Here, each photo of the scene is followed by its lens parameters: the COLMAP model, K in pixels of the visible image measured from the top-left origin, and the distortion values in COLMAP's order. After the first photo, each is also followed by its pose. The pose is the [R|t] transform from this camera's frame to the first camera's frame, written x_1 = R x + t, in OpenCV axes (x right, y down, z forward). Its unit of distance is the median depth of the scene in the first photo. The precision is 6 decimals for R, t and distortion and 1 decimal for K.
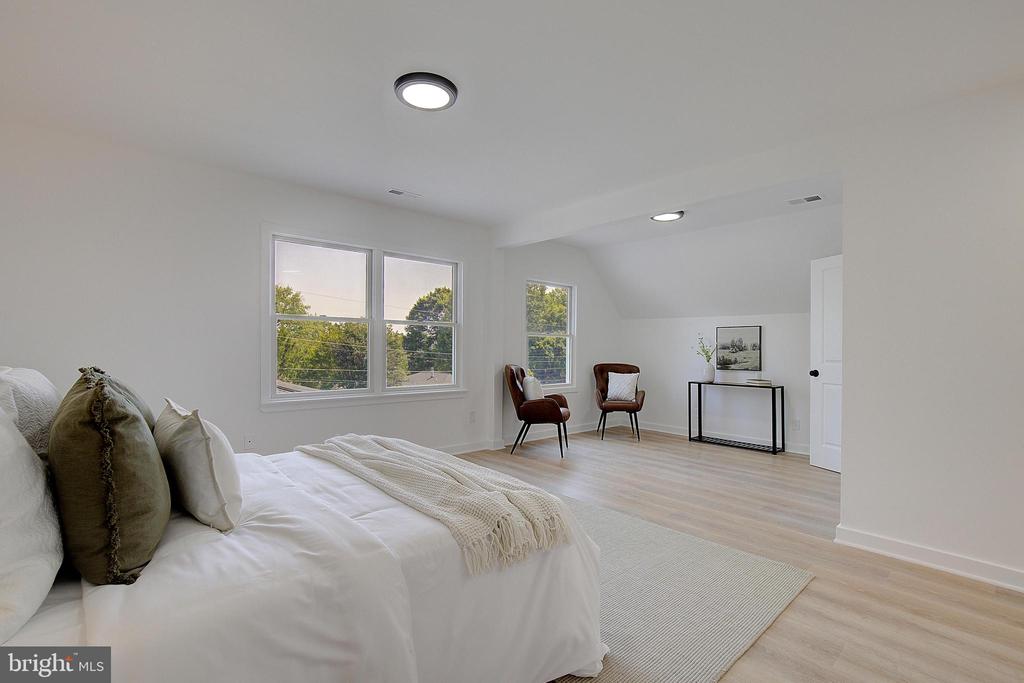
lens RADIAL K [[479.3, 0, 509.9], [0, 479.3, 344.9], [0, 0, 1]] dist [-0.026383, 0.004602]
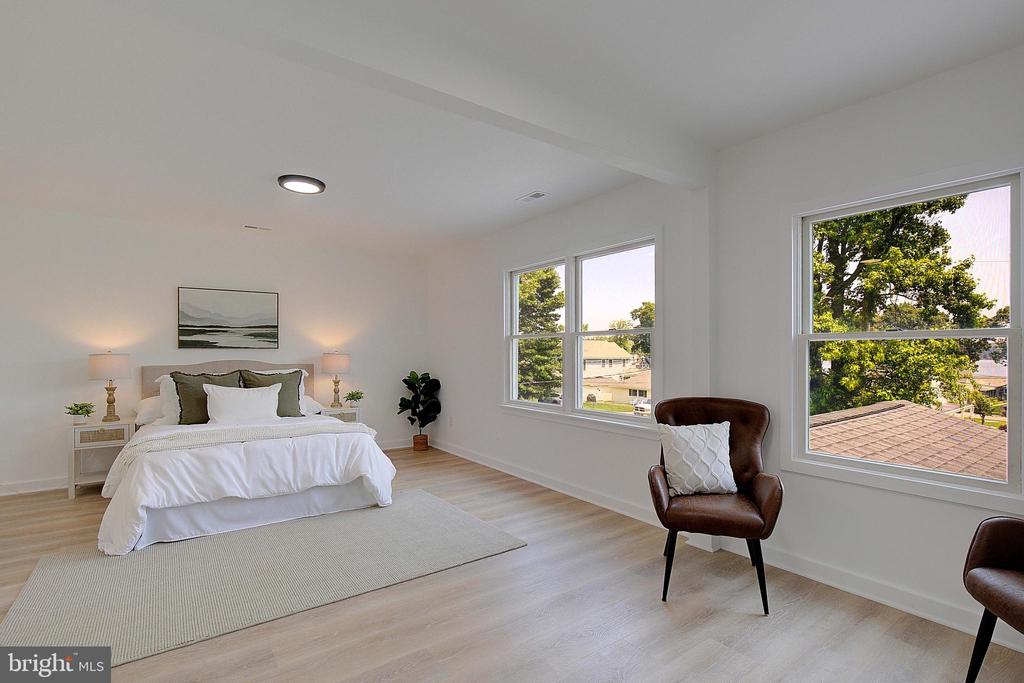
lens RADIAL K [[479.3, 0, 528.5], [0, 479.3, 360.0], [0, 0, 1]] dist [-0.026383, 0.004602]
pose [[-0.102035, 0.003335, -0.994775, 0.498737], [0.005926, 0.999979, 0.002745, -0.002269], [0.994763, -0.005615, -0.102053, 0.781039]]
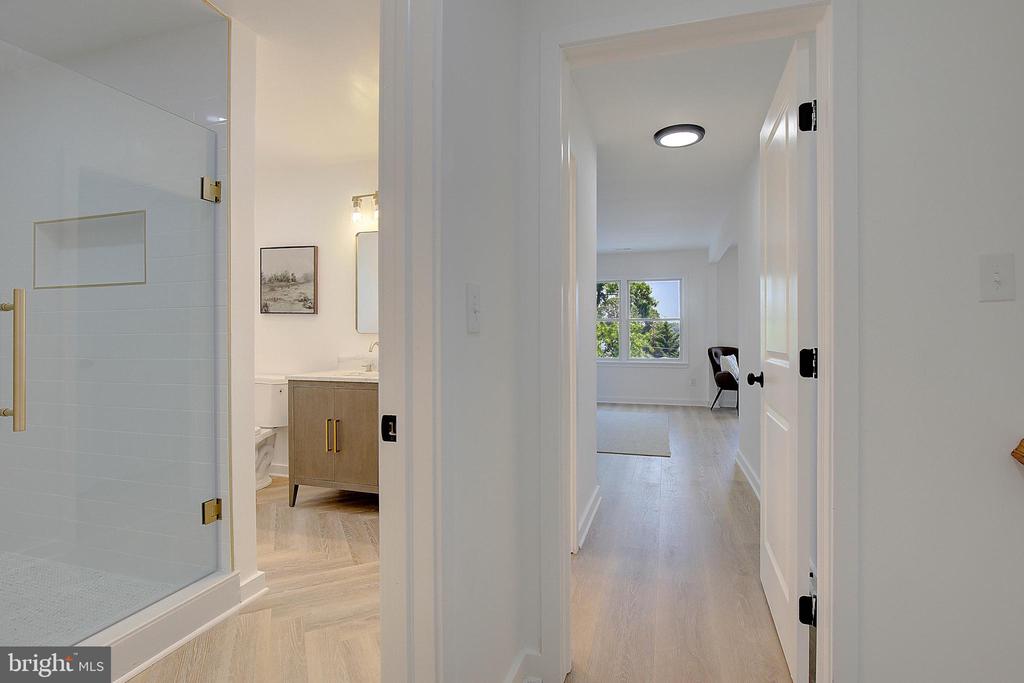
lens RADIAL K [[479.3, 0, 515.6], [0, 479.3, 336.6], [0, 0, 1]] dist [-0.026383, 0.004602]
pose [[0.502269, -0.004176, -0.864702, 0.812062], [0.010328, 0.999946, 0.001170, 0.003760], [0.864650, -0.009518, 0.502285, -0.179613]]
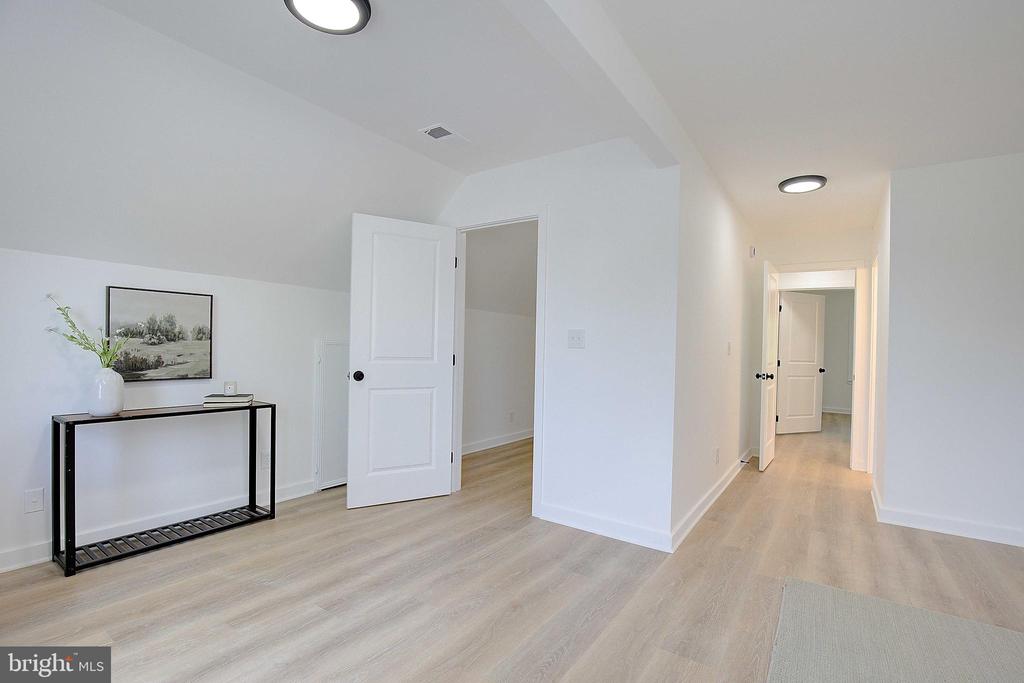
lens RADIAL K [[479.3, 0, 519.4], [0, 479.3, 345.3], [0, 0, 1]] dist [-0.026383, 0.004602]
pose [[-0.234786, -0.015361, 0.971926, -0.077097], [-0.034073, 0.999391, 0.007565, 0.001075], [-0.971450, -0.031340, -0.235166, 0.754388]]
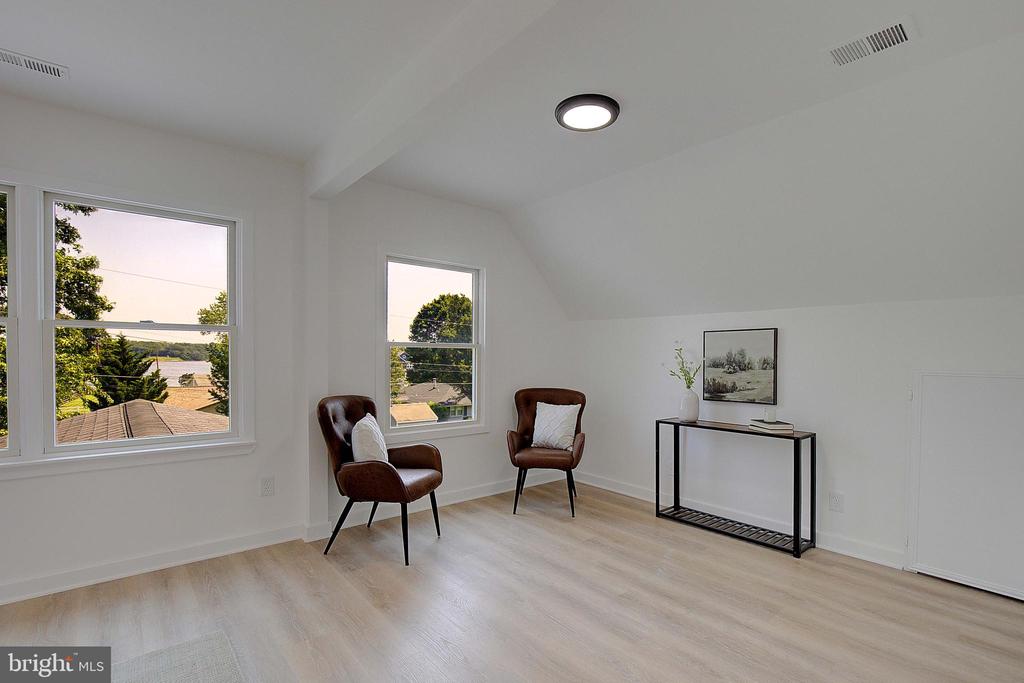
lens RADIAL K [[479.3, 0, 517.0], [0, 479.3, 364.1], [0, 0, 1]] dist [-0.026383, 0.004602]
pose [[0.999449, -0.000851, -0.033190, 0.218266], [0.001576, 0.999761, 0.021817, -0.008681], [0.033164, -0.021857, 0.999211, 0.386511]]
